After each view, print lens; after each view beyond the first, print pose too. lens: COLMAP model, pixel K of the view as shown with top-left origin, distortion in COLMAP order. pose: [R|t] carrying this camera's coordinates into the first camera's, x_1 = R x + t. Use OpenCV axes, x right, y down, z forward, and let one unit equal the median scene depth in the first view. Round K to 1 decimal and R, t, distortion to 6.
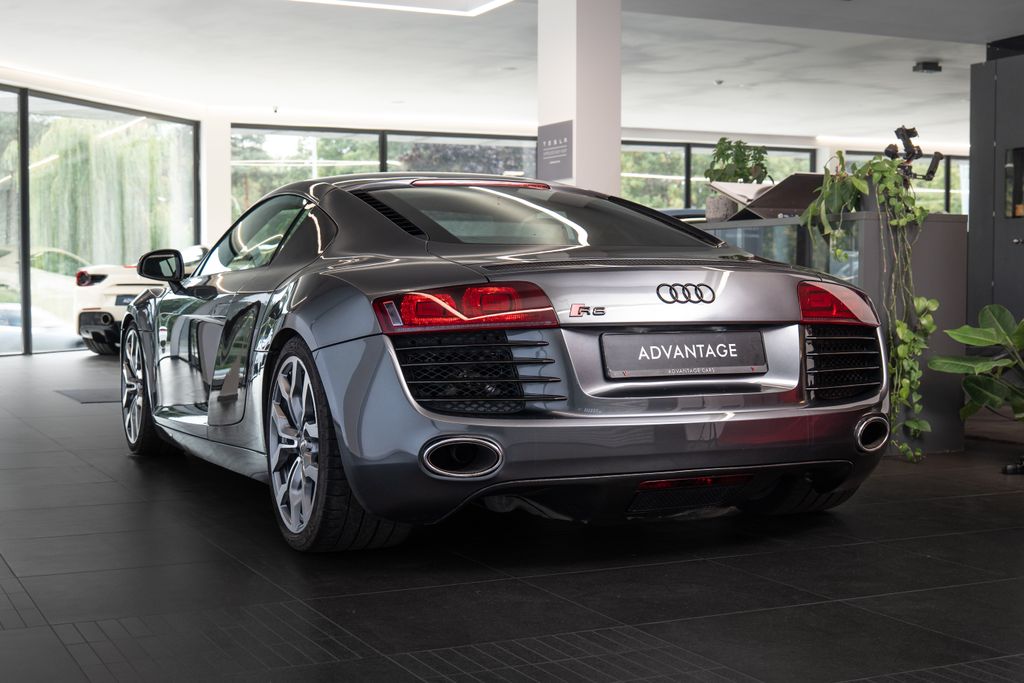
lens RADIAL K [[1499.4, 0, 512.0], [0, 1499.4, 341.5], [0, 0, 1]] dist [0.015215, -0.007157]
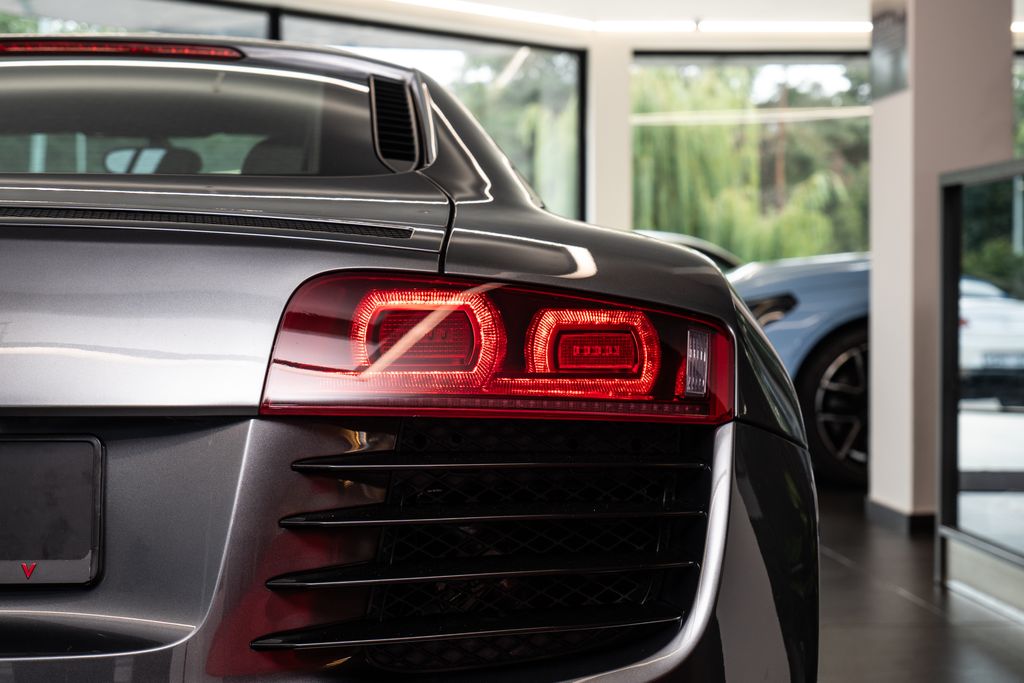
lens RADIAL K [[2058.5, 0, 512.0], [0, 2058.5, 341.5], [0, 0, 1]] dist [0.017133, -0.161803]
pose [[0.923790, 0.006508, -0.382843, 0.408732], [-0.014010, 0.999761, -0.016809, -0.021486], [0.382642, 0.020892, 0.923660, 0.678549]]
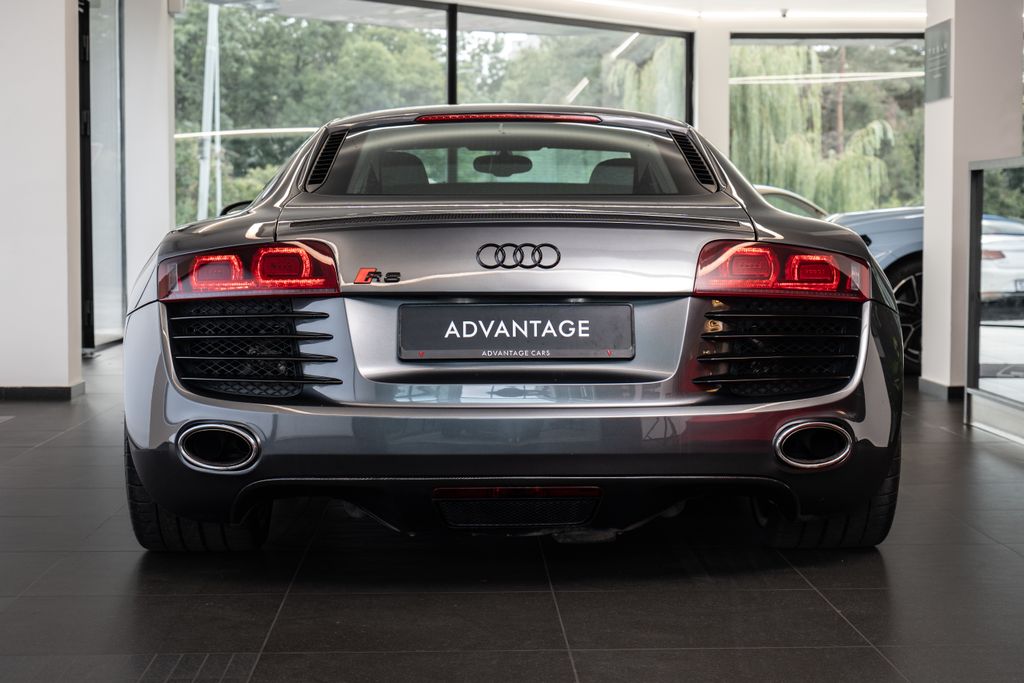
lens RADIAL K [[1958.9, 0, 512.0], [0, 1958.9, 341.5], [0, 0, 1]] dist [0.000056, -0.147939]
pose [[0.910658, 0.023848, -0.412473, 0.545976], [-0.017104, 0.999653, 0.020034, -0.007488], [0.412808, -0.011190, 0.910750, 0.051068]]
